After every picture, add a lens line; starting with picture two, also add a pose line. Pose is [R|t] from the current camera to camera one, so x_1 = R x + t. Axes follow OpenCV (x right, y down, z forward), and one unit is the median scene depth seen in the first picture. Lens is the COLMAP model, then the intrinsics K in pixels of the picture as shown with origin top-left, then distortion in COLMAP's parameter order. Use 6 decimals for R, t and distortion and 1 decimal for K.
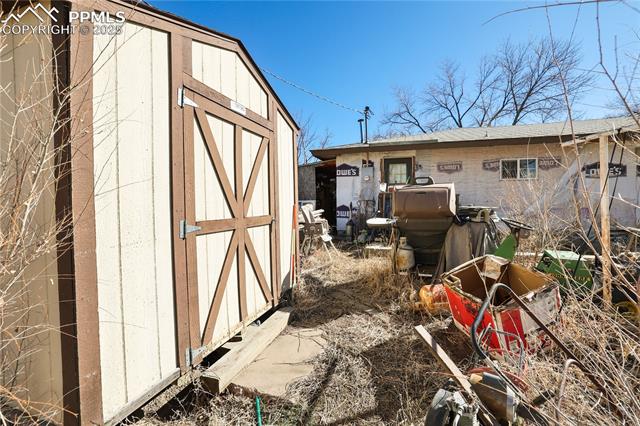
lens RADIAL K [[275.1, 0, 319.5], [0, 275.1, 207.6], [0, 0, 1]] dist [-0.048157, 0.017390]
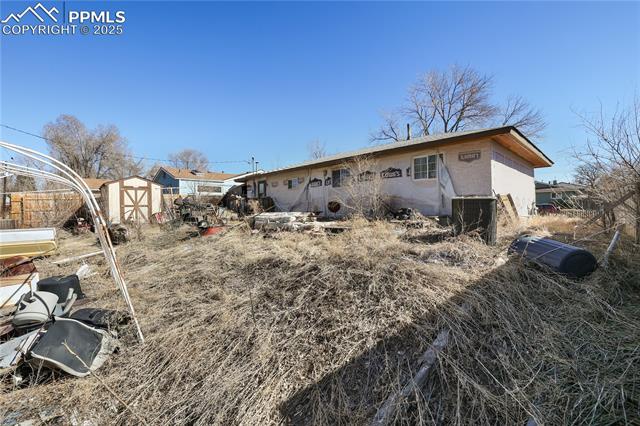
lens RADIAL K [[275.1, 0, 319.5], [0, 275.1, 207.6], [0, 0, 1]] dist [-0.048157, 0.017390]
pose [[0.881684, -0.015999, -0.471569, 1.895056], [0.008782, 0.999808, -0.017503, 0.073236], [0.471759, 0.011291, 0.881655, -0.732418]]
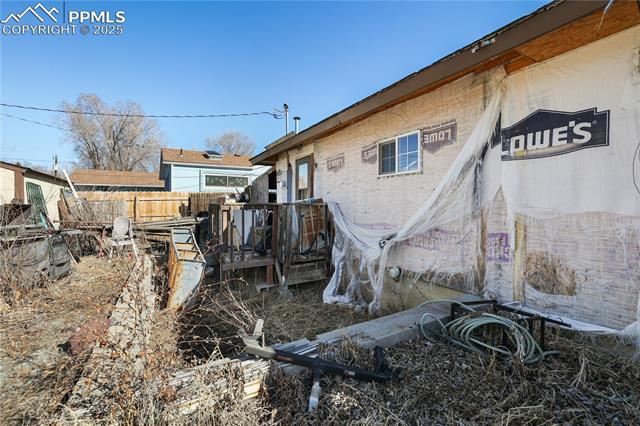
lens RADIAL K [[275.1, 0, 319.5], [0, 275.1, 207.6], [0, 0, 1]] dist [-0.048157, 0.017390]
pose [[0.742830, 0.004721, -0.669464, 0.999826], [-0.003141, 0.999989, 0.003567, -0.036936], [0.669473, -0.000547, 0.742836, 0.472071]]
